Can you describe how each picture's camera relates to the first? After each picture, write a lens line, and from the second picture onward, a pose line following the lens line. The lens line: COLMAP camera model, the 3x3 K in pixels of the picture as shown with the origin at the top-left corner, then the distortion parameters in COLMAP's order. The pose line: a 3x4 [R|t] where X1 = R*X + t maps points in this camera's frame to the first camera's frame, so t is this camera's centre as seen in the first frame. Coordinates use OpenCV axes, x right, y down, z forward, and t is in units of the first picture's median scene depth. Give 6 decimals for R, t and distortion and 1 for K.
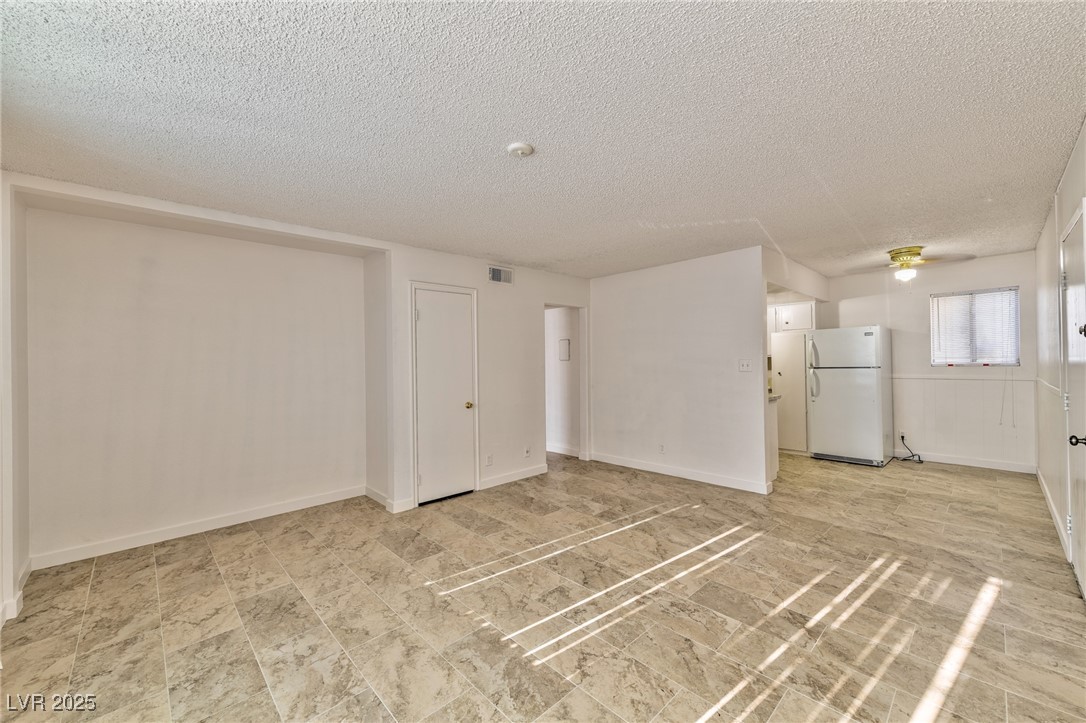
lens RADIAL K [[428.5, 0, 541.0], [0, 428.5, 359.5], [0, 0, 1]] dist [0.001312, -0.000789]
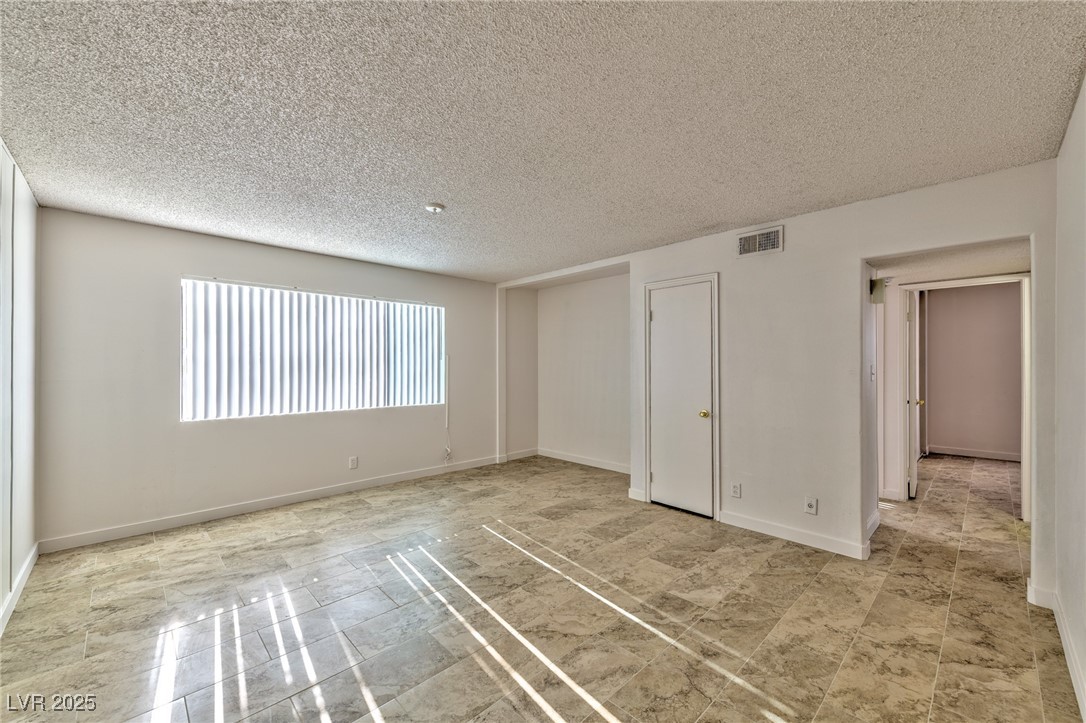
lens RADIAL K [[428.5, 0, 541.0], [0, 428.5, 359.5], [0, 0, 1]] dist [0.001312, -0.000789]
pose [[0.010687, 0.011715, -0.999874, 0.892036], [0.001751, 0.999930, 0.011735, -0.014273], [0.999941, -0.001877, 0.010666, 0.889468]]
